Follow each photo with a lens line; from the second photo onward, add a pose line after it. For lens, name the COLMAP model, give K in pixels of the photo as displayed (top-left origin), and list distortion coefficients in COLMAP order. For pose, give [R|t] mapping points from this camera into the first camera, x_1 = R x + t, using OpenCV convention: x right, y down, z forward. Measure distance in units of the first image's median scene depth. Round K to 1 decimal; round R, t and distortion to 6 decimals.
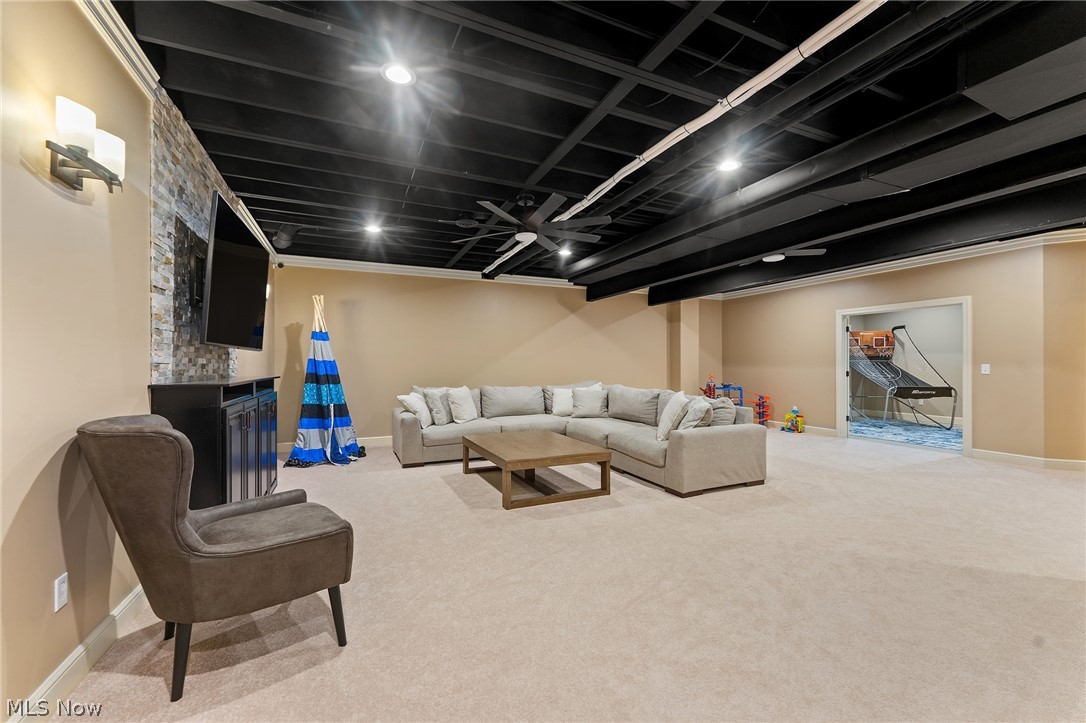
lens RADIAL K [[431.0, 0, 544.3], [0, 431.0, 357.6], [0, 0, 1]] dist [0.001631, 0.000093]
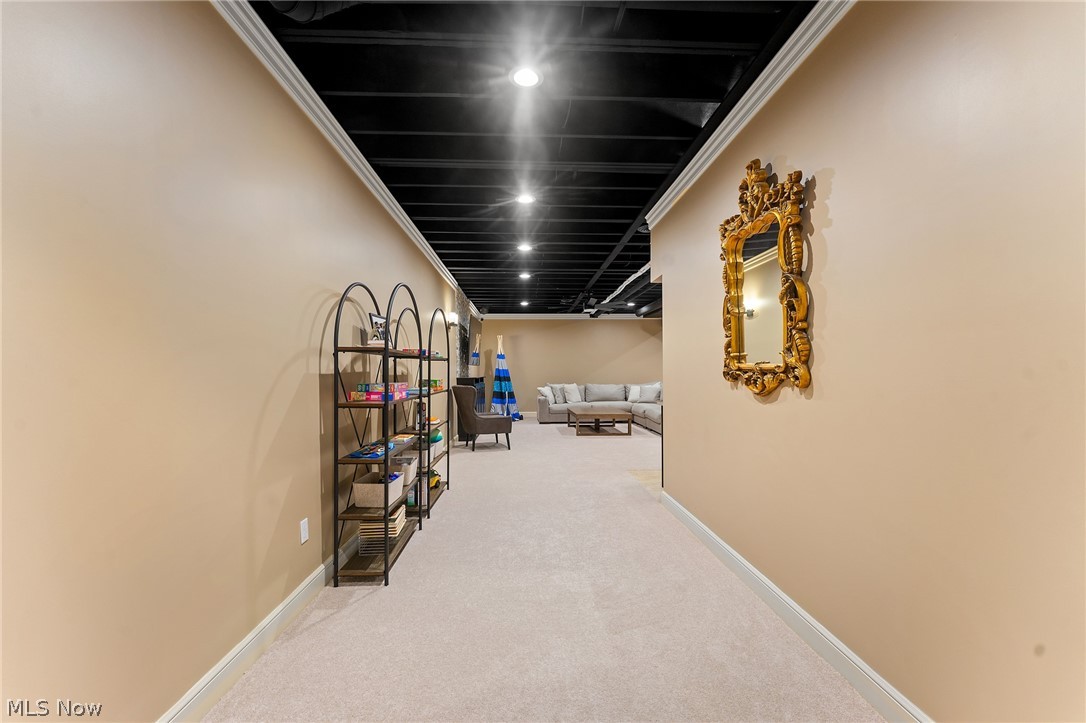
lens RADIAL K [[431.0, 0, 541.8], [0, 431.0, 365.9], [0, 0, 1]] dist [0.001631, 0.000093]
pose [[0.929583, -0.007206, -0.368544, 0.371499], [0.009249, 0.999950, 0.003779, -0.014349], [0.368498, -0.006922, 0.929603, -0.747677]]
